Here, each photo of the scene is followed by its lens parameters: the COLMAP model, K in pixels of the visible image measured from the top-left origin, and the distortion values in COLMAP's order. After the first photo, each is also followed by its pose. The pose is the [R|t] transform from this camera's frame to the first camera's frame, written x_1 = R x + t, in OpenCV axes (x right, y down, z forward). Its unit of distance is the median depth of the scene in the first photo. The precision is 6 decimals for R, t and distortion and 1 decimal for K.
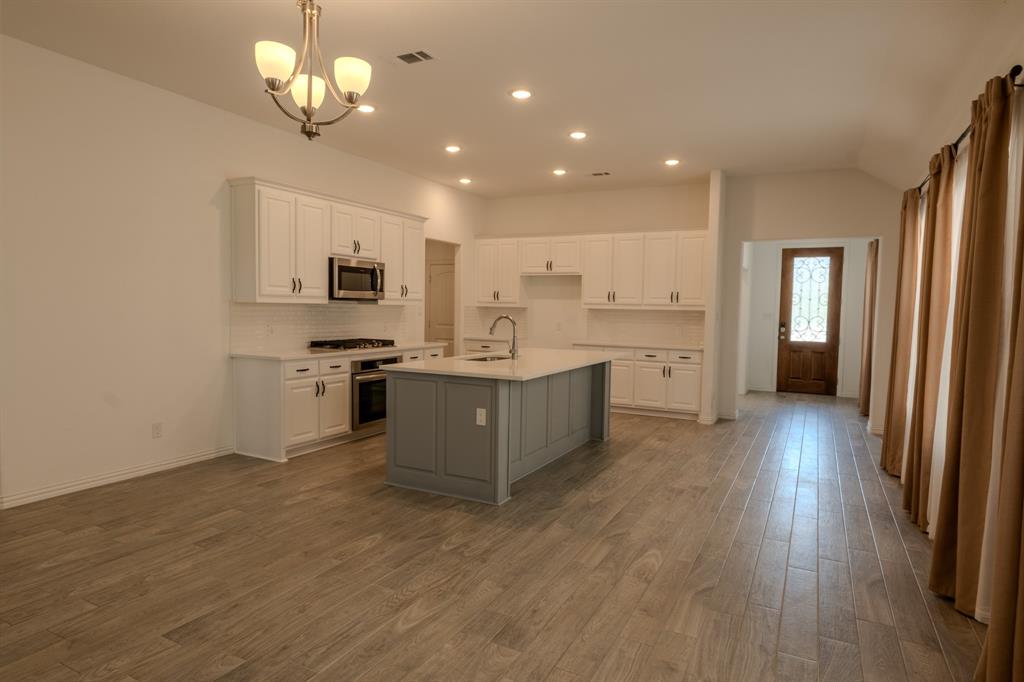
lens RADIAL K [[595.8, 0, 510.3], [0, 595.8, 336.5], [0, 0, 1]] dist [-0.004586, -0.000645]
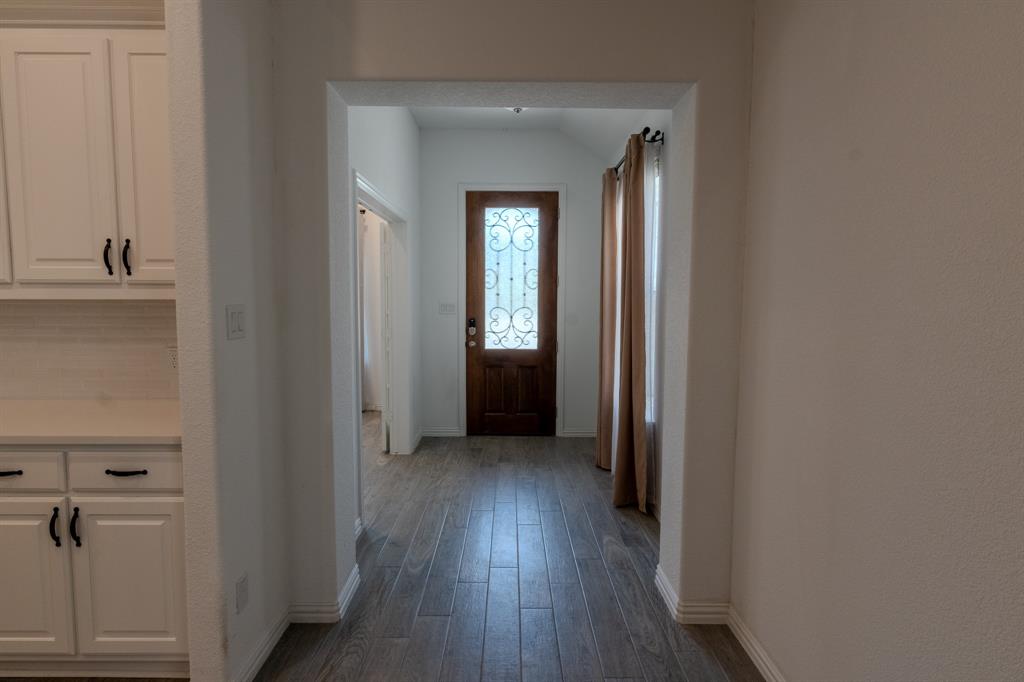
lens RADIAL K [[561.1, 0, 511.1], [0, 561.1, 340.1], [0, 0, 1]] dist [0.000347, 0.000075]
pose [[0.888516, -0.047920, 0.456337, 0.242690], [0.036424, 0.998759, 0.033960, -0.020165], [-0.457398, -0.013552, 0.889159, 0.497852]]
